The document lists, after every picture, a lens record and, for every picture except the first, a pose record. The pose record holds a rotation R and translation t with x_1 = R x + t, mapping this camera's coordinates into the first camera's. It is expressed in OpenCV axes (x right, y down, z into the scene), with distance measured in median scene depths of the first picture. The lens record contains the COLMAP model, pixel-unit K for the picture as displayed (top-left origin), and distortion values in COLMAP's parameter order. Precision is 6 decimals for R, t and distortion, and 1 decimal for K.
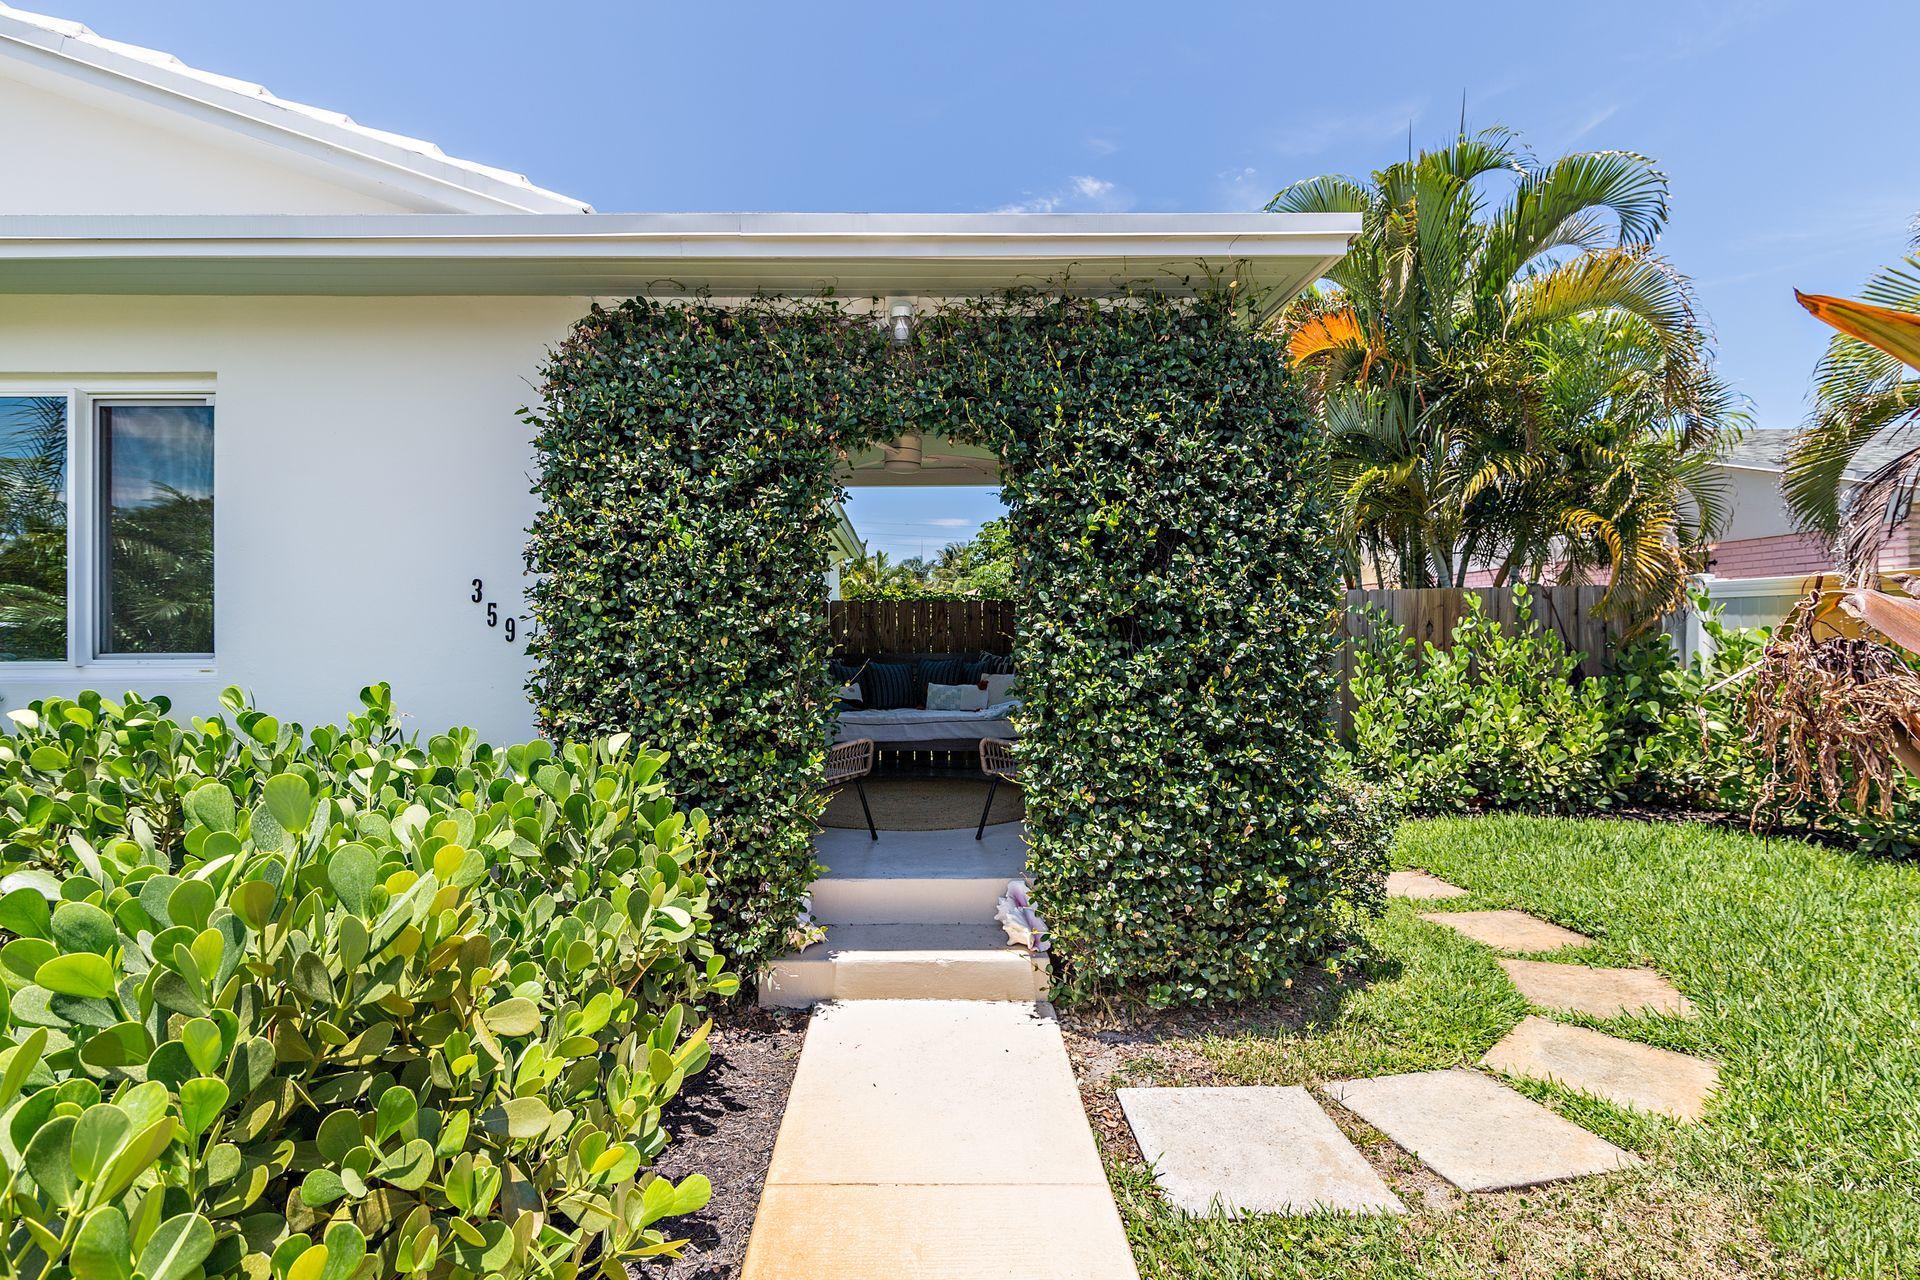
lens RADIAL K [[874.2, 0, 929.1], [0, 874.2, 631.2], [0, 0, 1]] dist [-0.004913, 0.000485]
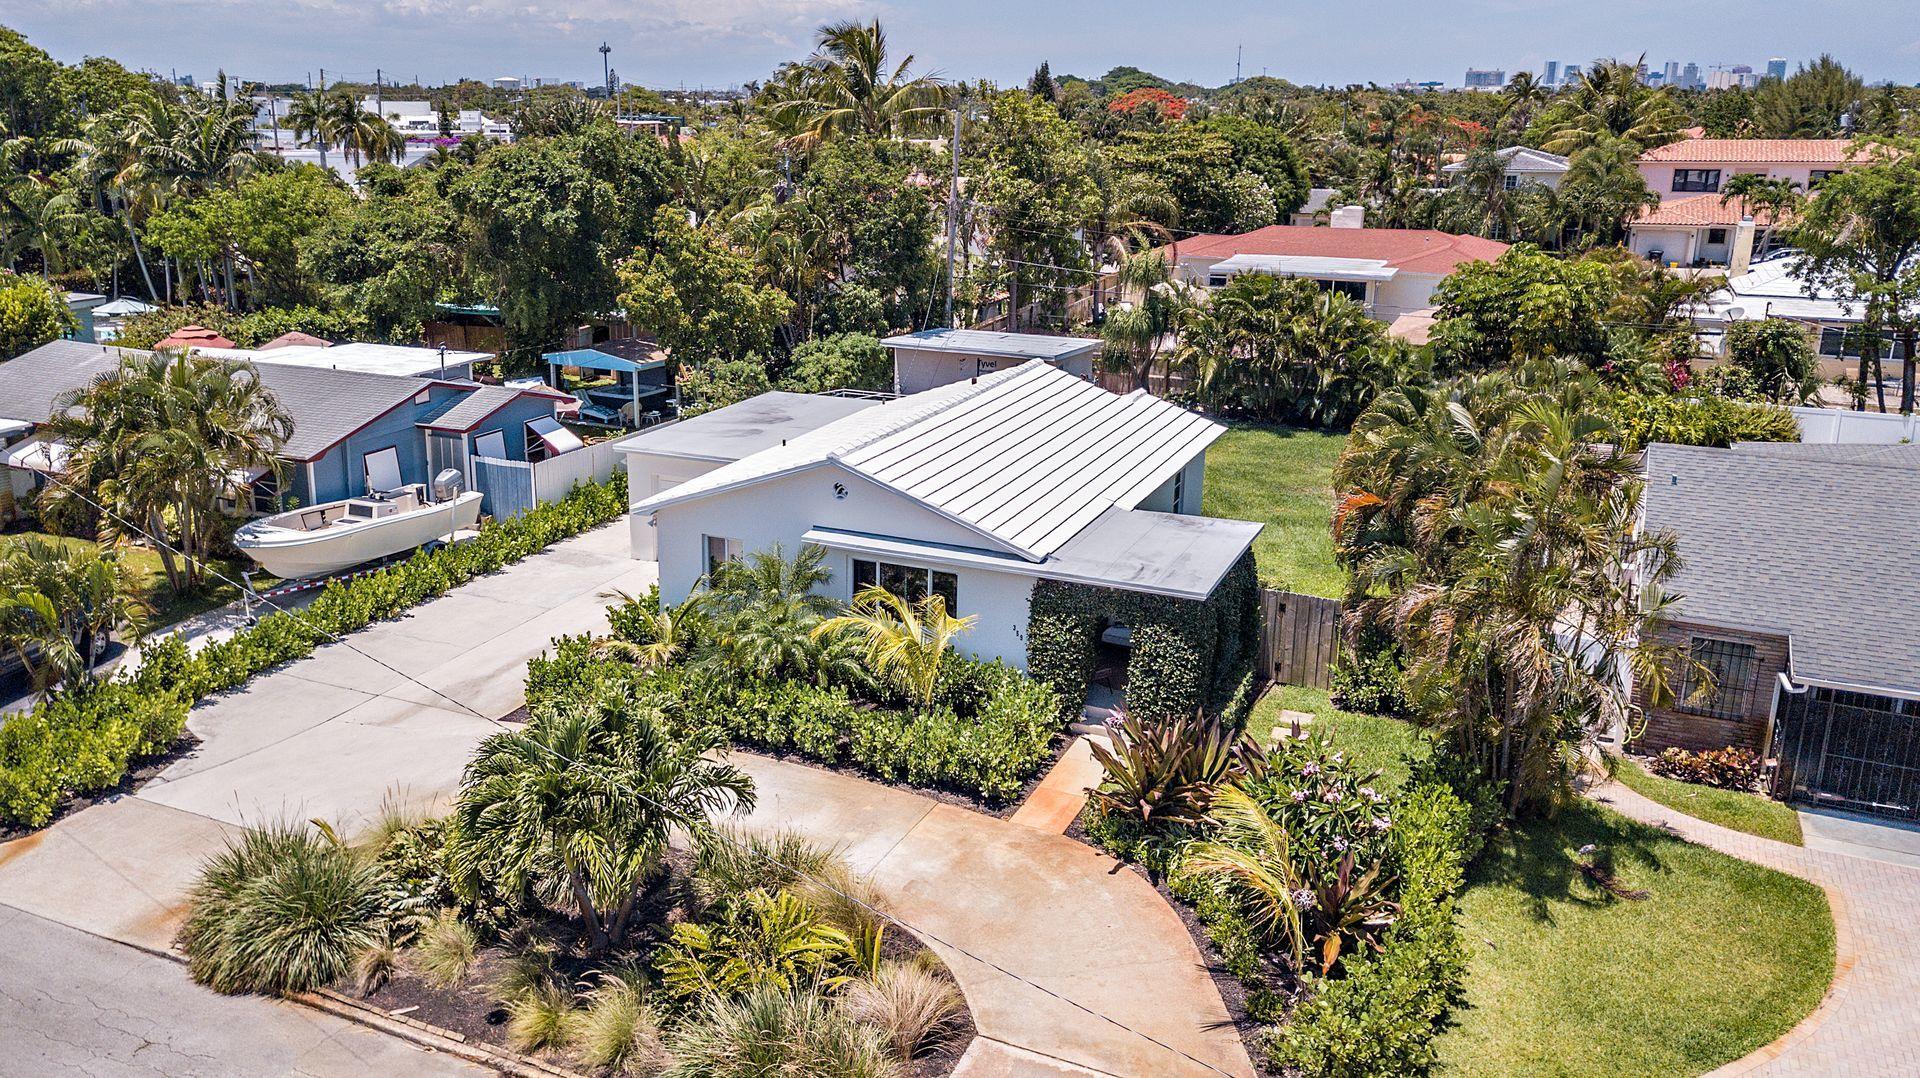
lens RADIAL K [[1490.9, 0, 837.2], [0, 1490.9, 502.1], [0, 0, 1]] dist [0.043257, -0.017948]
pose [[0.886173, 0.125095, -0.446149, 2.189475], [-0.004773, 0.965280, 0.261174, -2.944151], [0.463330, -0.229316, 0.856002, -6.372153]]
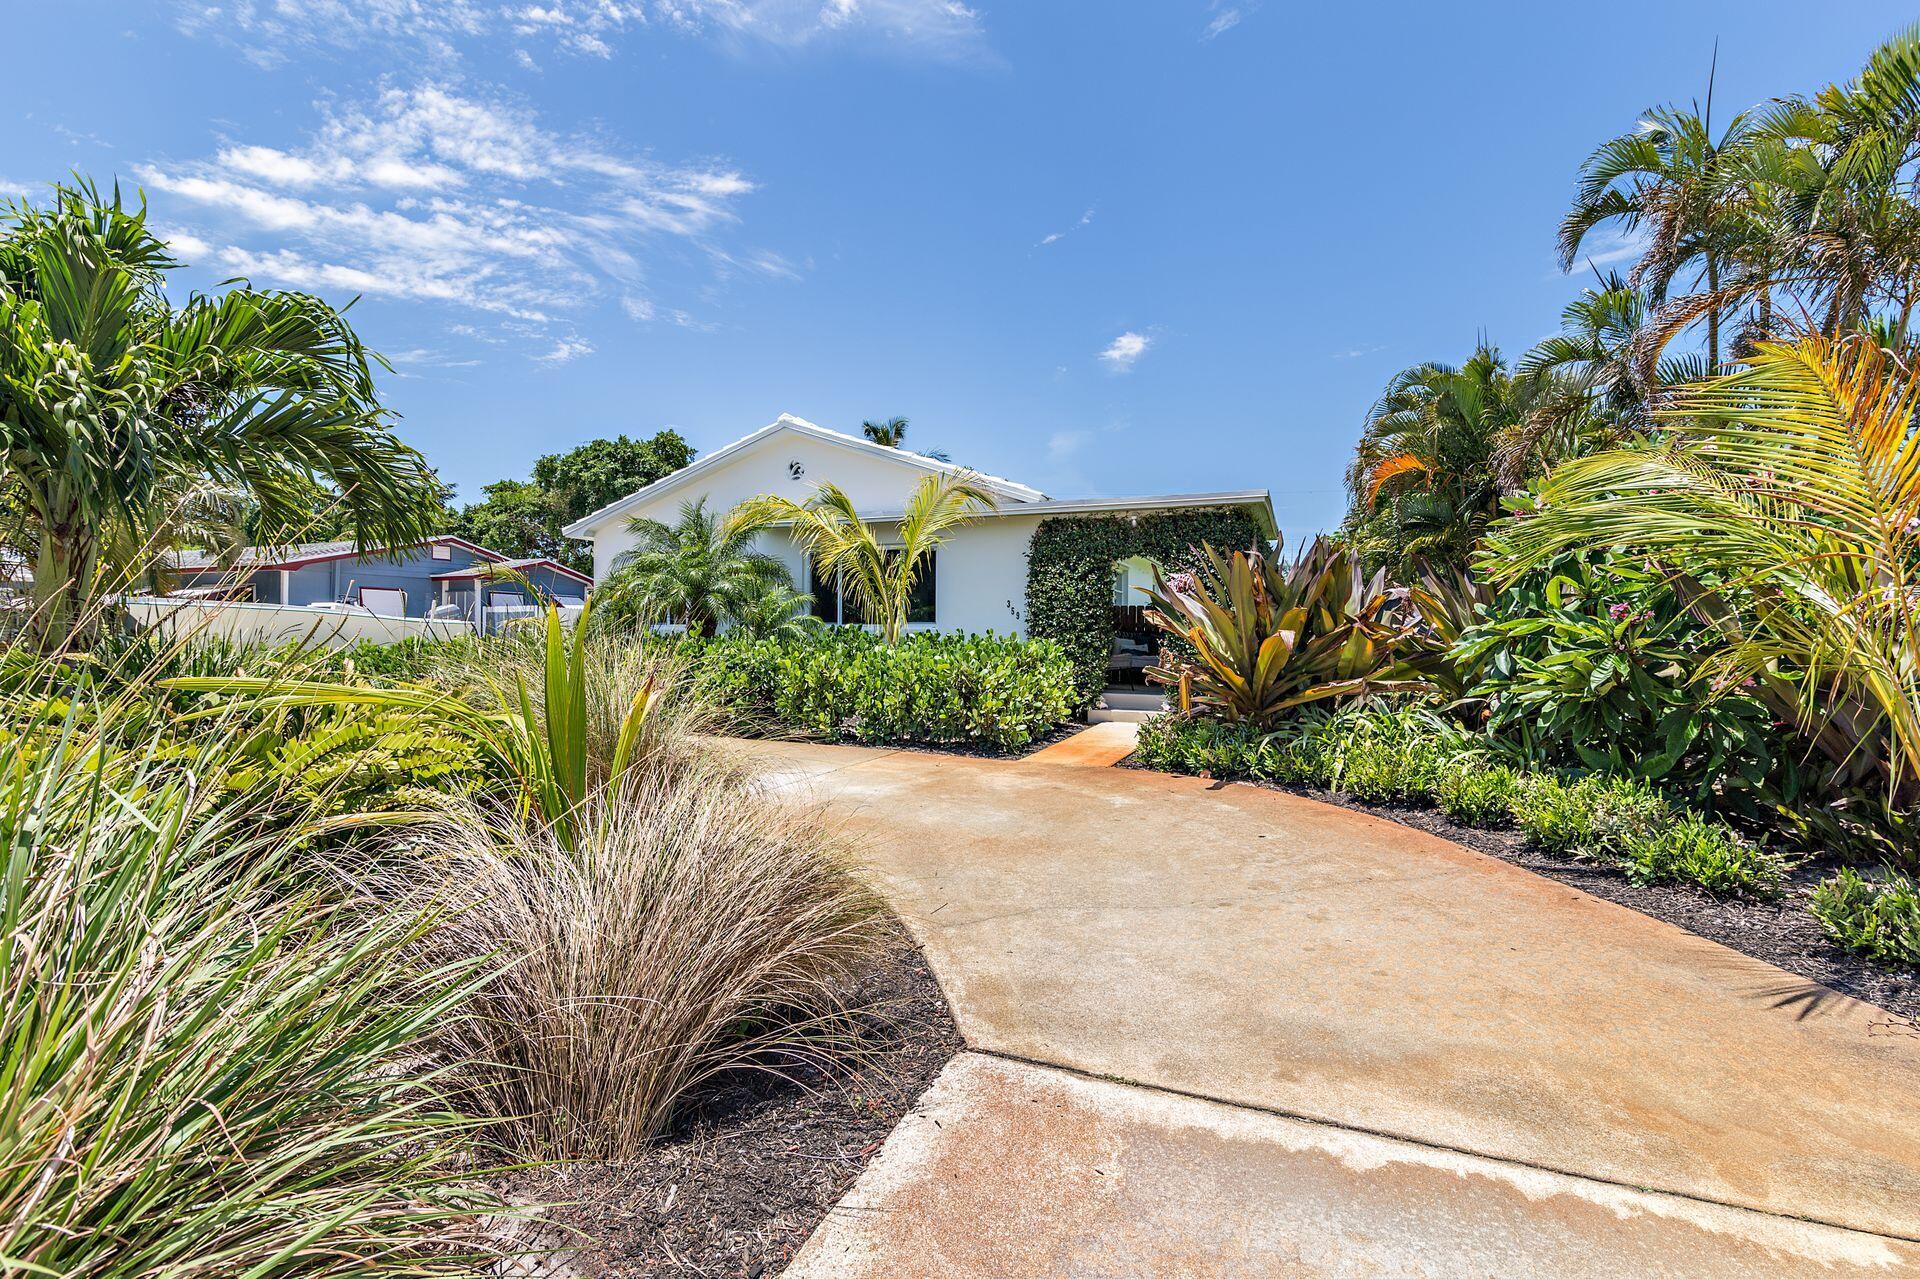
lens RADIAL K [[874.2, 0, 949.3], [0, 874.2, 620.7], [0, 0, 1]] dist [-0.004913, 0.000485]
pose [[0.918058, 0.003118, -0.396434, 0.704187], [-0.010117, 0.999828, -0.015564, 0.084043], [0.396317, 0.018299, 0.917931, -2.521470]]
